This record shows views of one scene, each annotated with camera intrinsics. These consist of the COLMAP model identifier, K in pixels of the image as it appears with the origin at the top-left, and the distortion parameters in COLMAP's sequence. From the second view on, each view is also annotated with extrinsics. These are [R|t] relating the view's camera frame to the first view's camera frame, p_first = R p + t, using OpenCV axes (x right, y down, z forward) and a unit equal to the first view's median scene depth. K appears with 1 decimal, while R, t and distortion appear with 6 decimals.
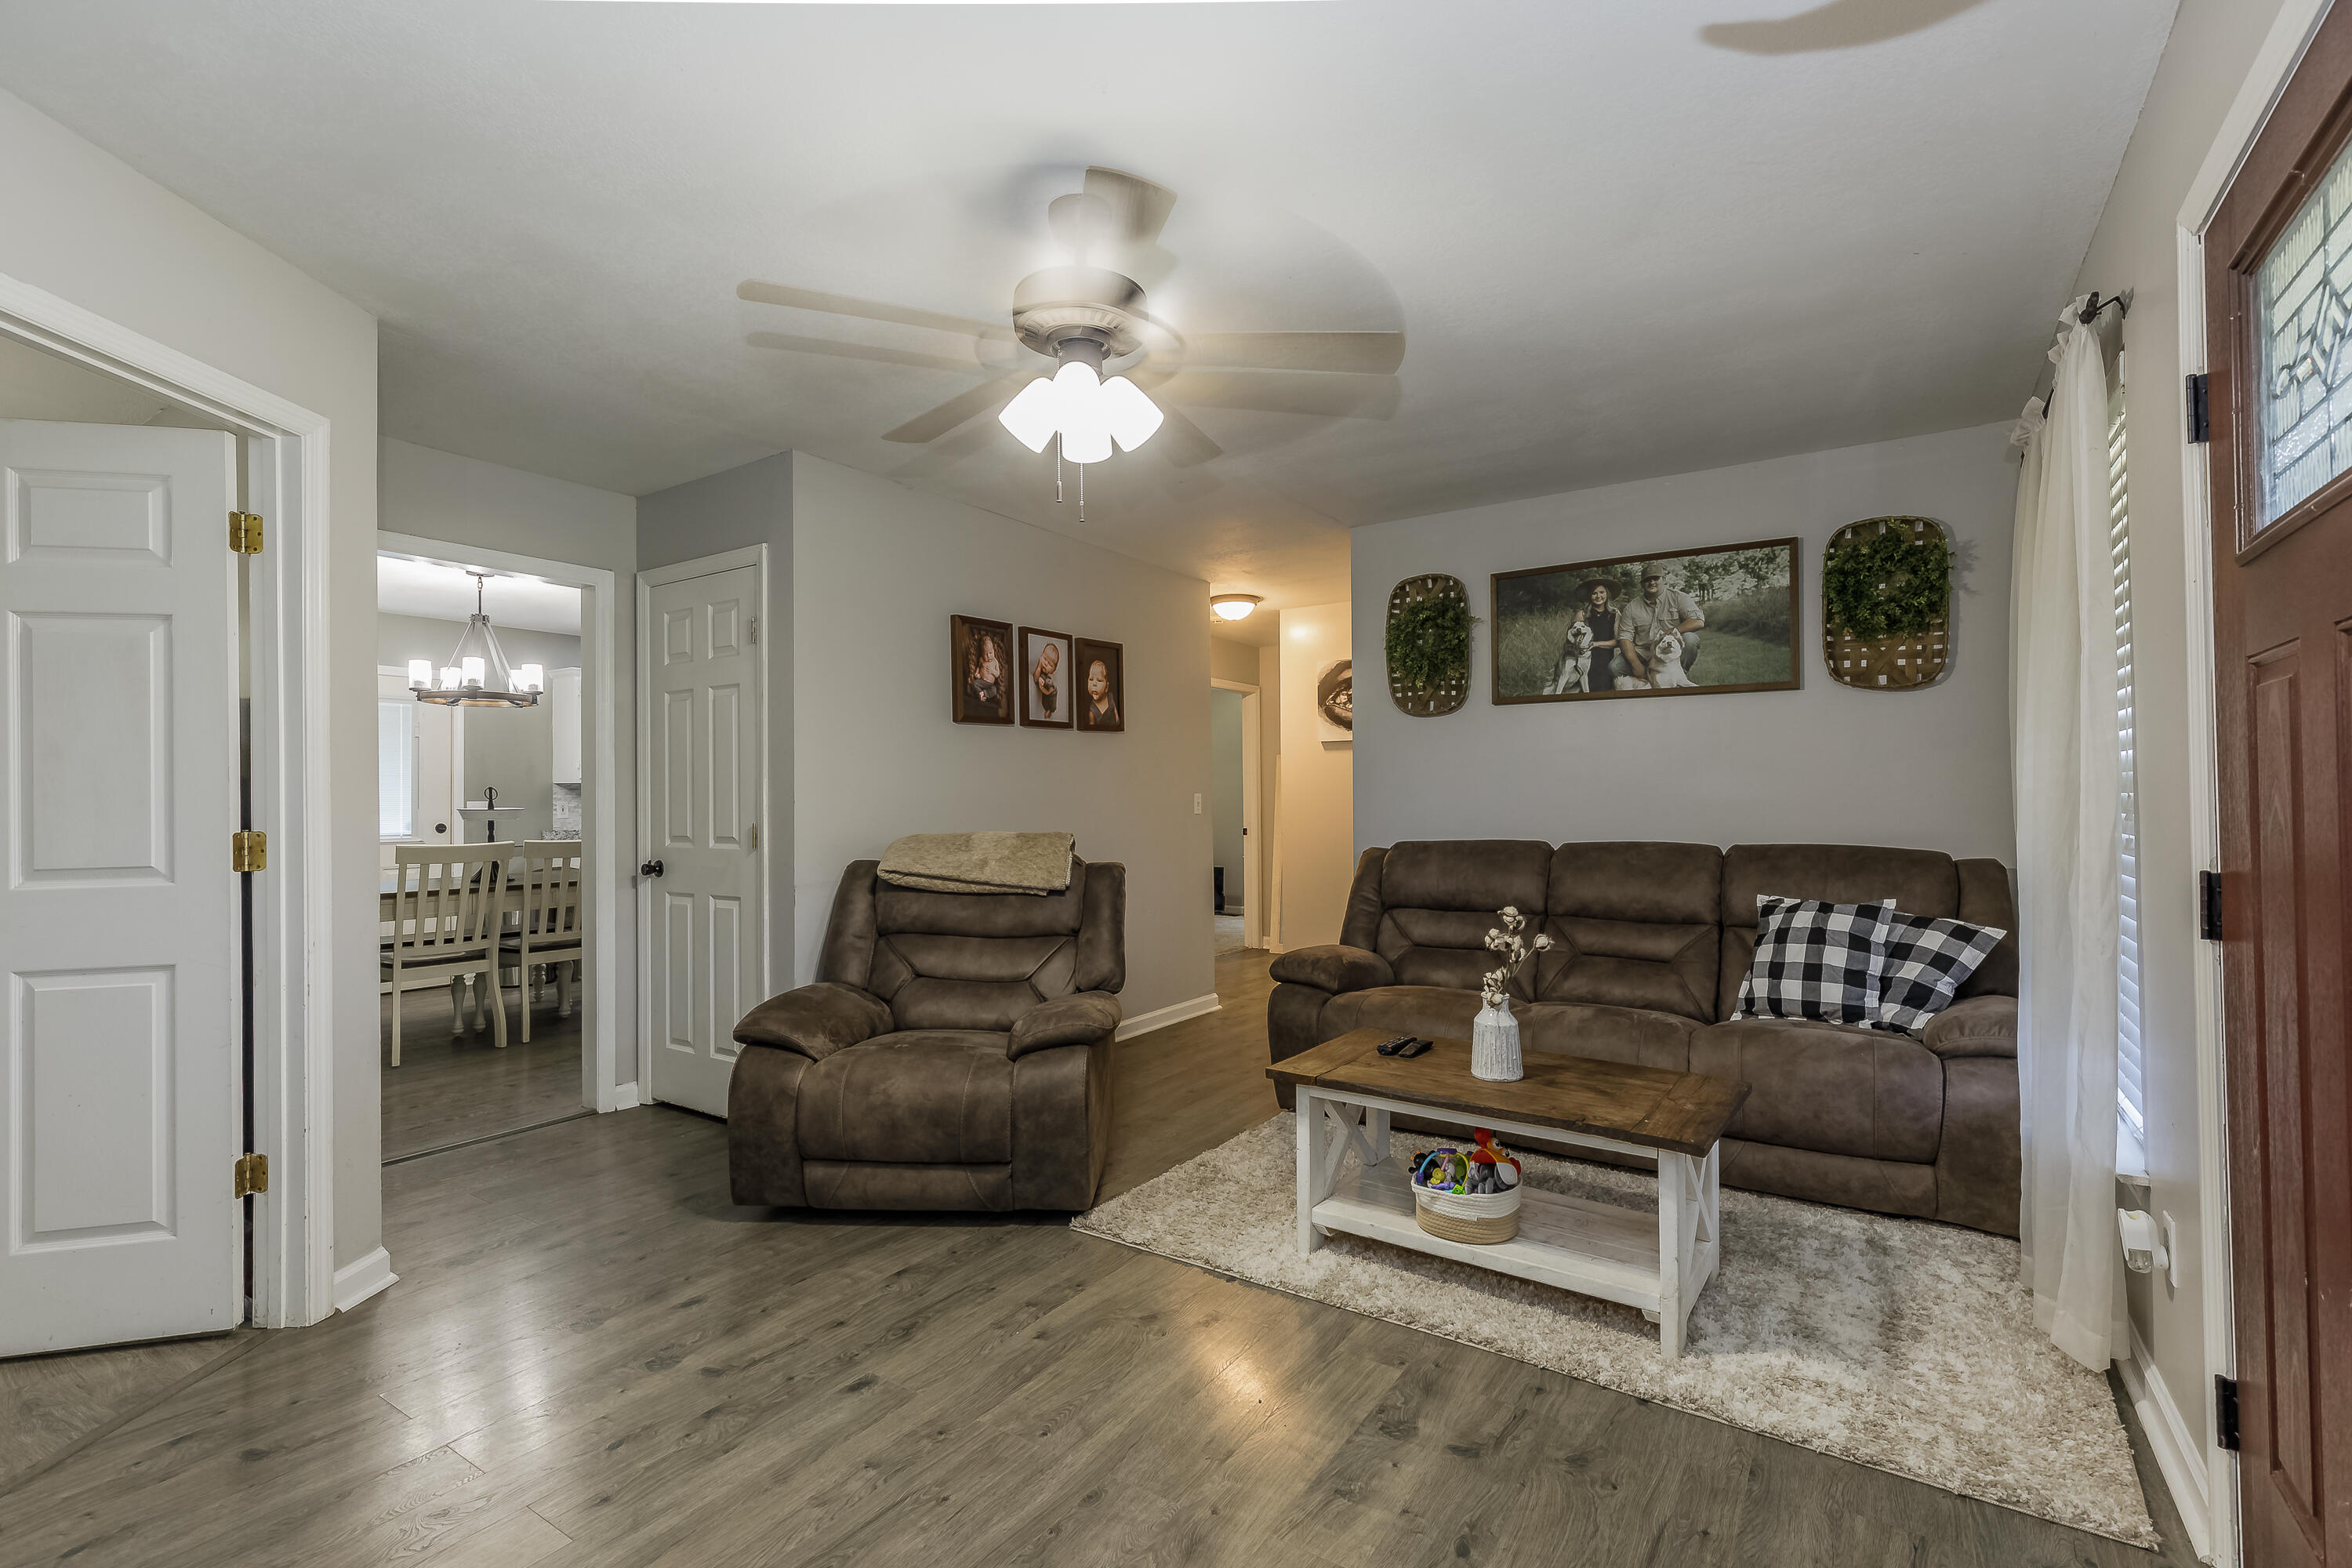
lens RADIAL K [[1068.8, 0, 1169.9], [0, 1068.8, 771.3], [0, 0, 1]] dist [0.008855, 0.000169]
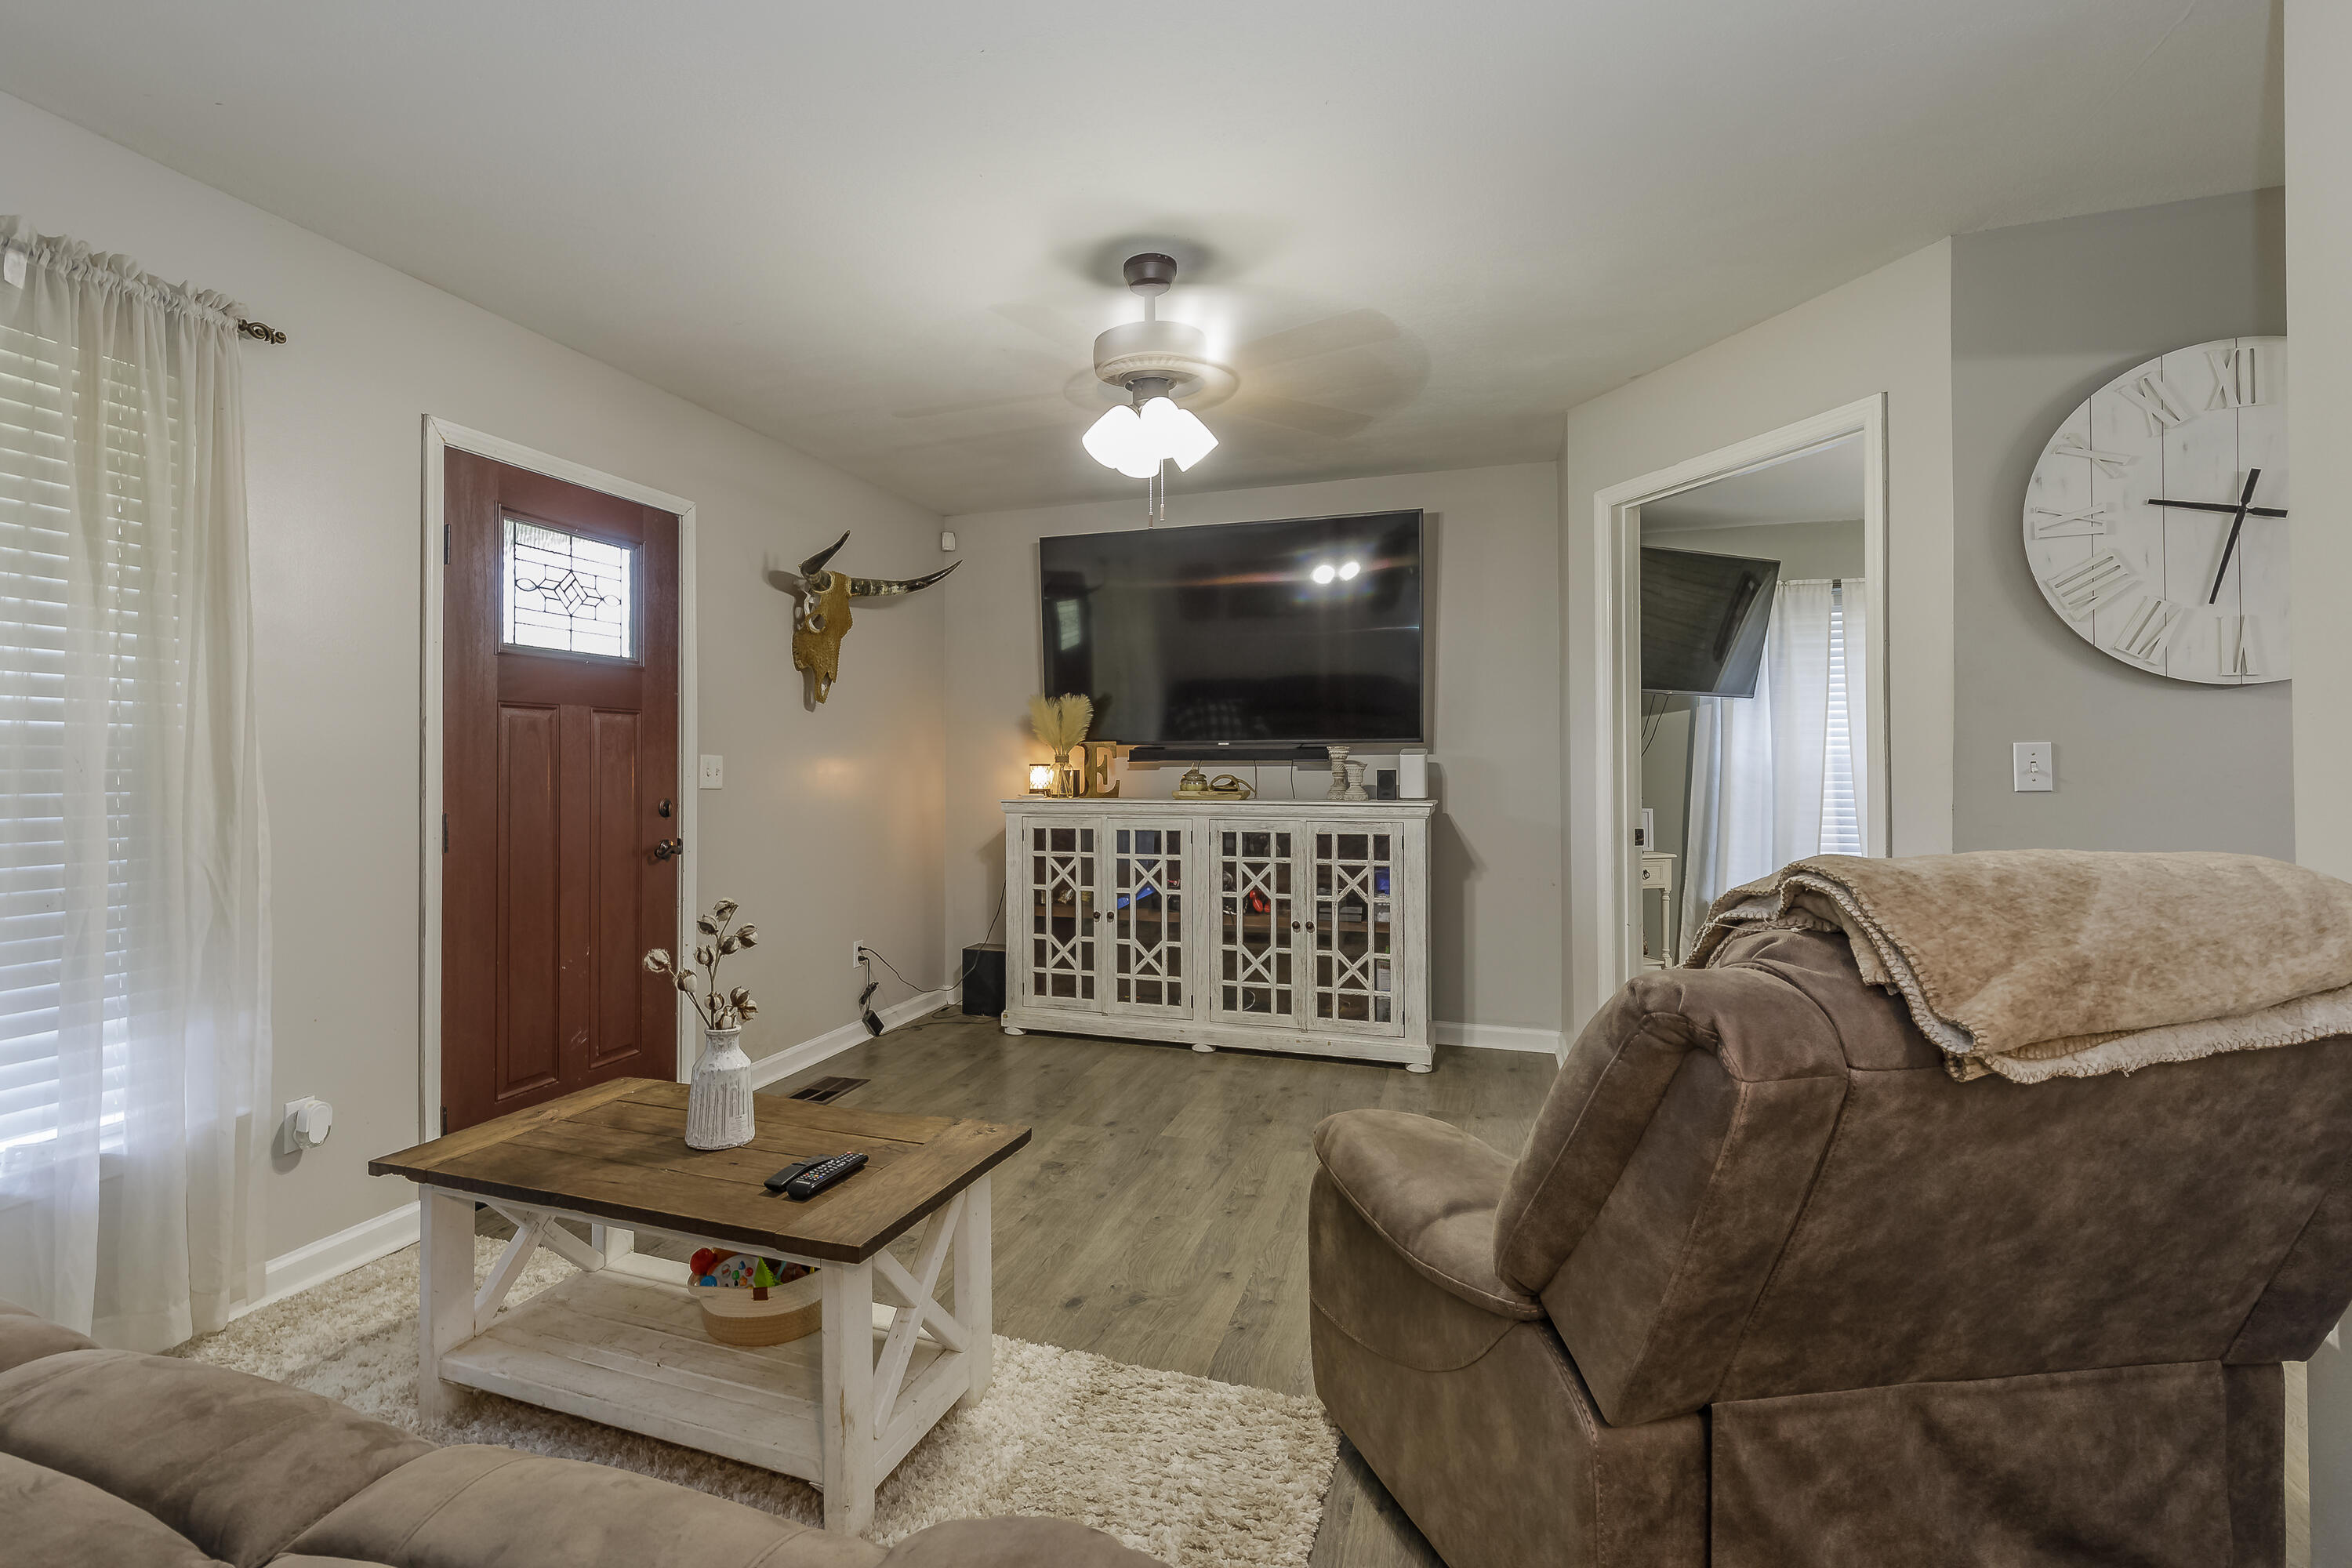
lens RADIAL K [[1137.7, 0, 1046.4], [0, 1137.7, 751.1], [0, 0, 1]] dist [0.004759, 0.000989]
pose [[-0.975395, 0.010067, -0.220233, 0.169645], [0.019222, 0.999036, -0.039466, 0.033349], [0.219623, -0.042728, -0.974649, 1.210017]]
